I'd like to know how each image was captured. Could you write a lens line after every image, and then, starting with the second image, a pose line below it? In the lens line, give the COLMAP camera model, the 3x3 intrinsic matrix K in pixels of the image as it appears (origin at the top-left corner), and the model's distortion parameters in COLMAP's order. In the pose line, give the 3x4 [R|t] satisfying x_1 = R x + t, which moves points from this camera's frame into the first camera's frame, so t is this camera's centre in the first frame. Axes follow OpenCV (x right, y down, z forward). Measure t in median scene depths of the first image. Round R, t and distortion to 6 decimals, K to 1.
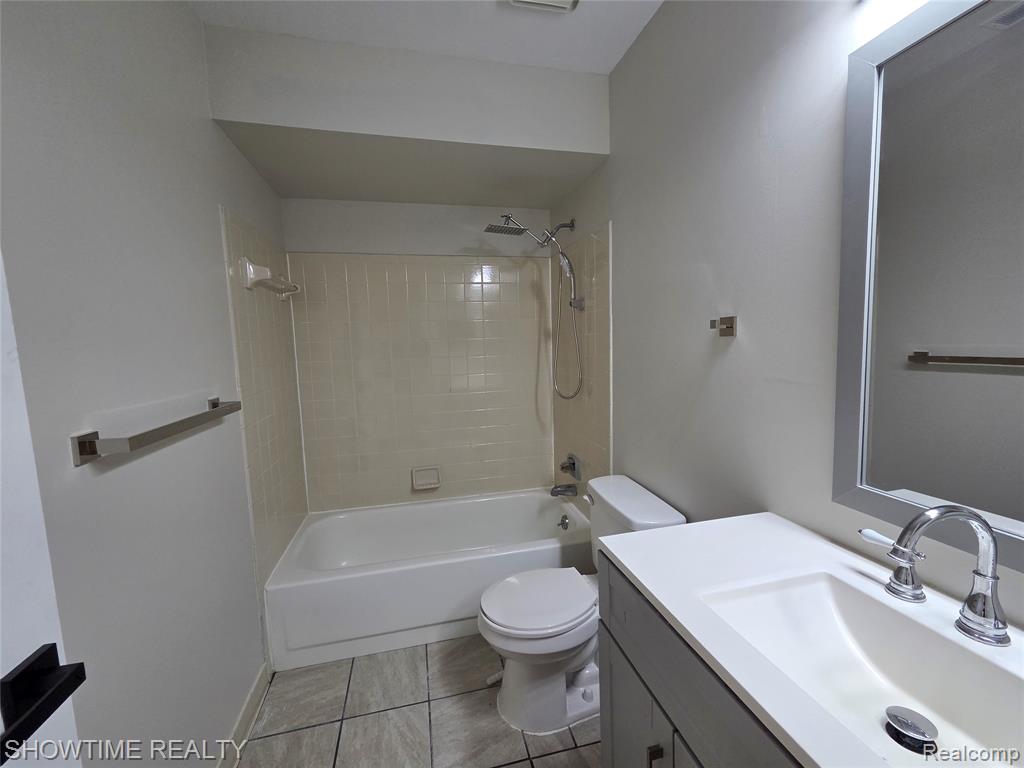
lens RADIAL K [[414.5, 0, 512.0], [0, 414.5, 384.0], [0, 0, 1]] dist [-0.001997, -0.000259]
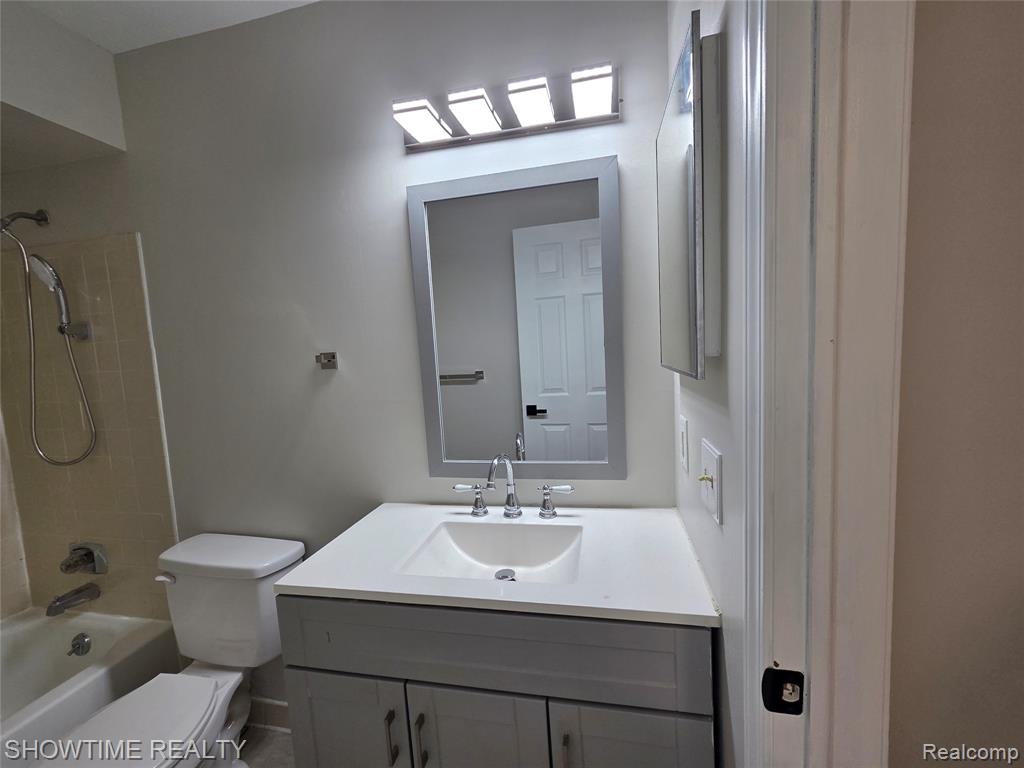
lens RADIAL K [[414.5, 0, 512.0], [0, 414.5, 384.0], [0, 0, 1]] dist [-0.001997, -0.000259]
pose [[0.438512, -0.070846, 0.895929, -0.198829], [0.131121, 0.991265, 0.014208, -0.014861], [-0.889109, 0.111244, 0.443971, 0.018539]]
